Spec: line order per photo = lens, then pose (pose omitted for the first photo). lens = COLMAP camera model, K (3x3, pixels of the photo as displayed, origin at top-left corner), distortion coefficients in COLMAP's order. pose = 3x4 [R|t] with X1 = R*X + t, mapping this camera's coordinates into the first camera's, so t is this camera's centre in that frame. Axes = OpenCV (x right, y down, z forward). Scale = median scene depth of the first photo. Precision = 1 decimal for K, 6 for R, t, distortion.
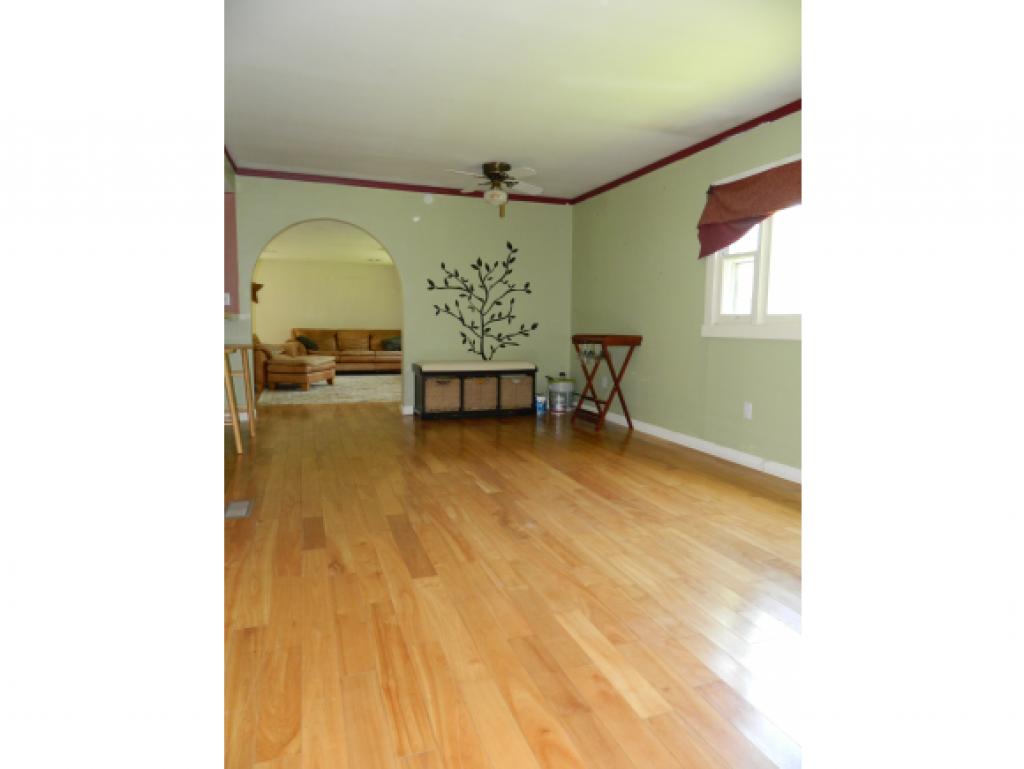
lens RADIAL K [[564.1, 0, 512.0], [0, 564.1, 384.5], [0, 0, 1]] dist [-0.001447, -0.000594]
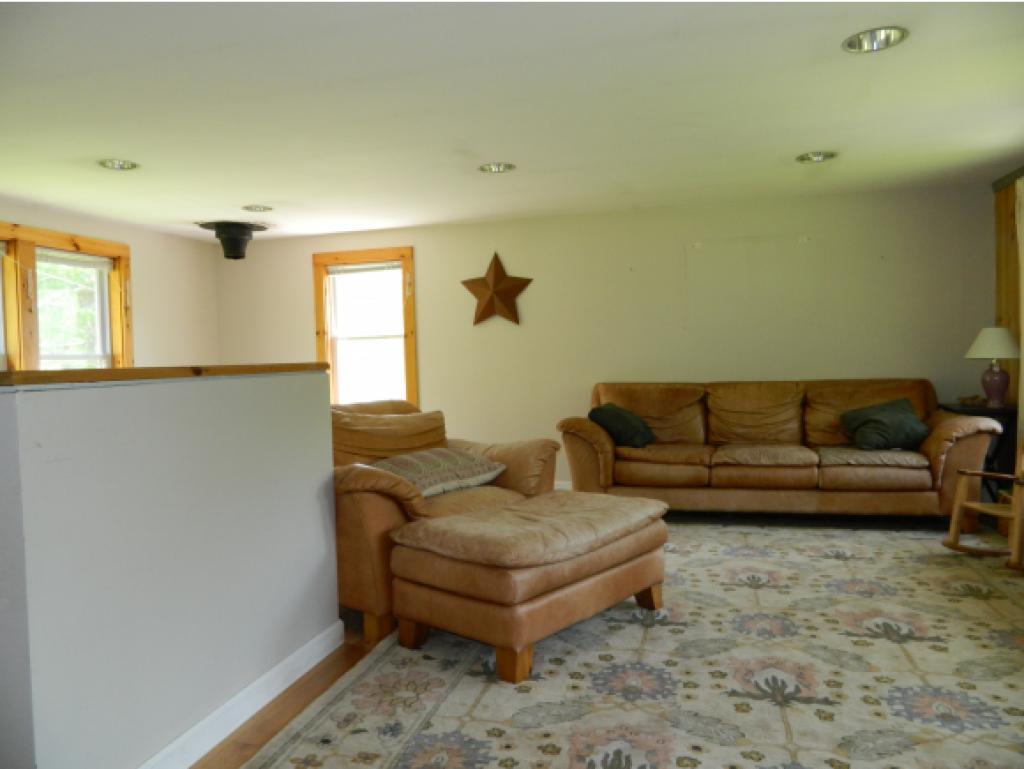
lens RADIAL K [[748.0, 0, 512.0], [0, 748.0, 384.5], [0, 0, 1]] dist [-0.005152, -0.001580]
pose [[0.811688, -0.020073, -0.583746, -0.389502], [-0.018961, 0.997977, -0.060682, -0.189859], [0.583783, 0.060324, 0.809666, 1.573721]]
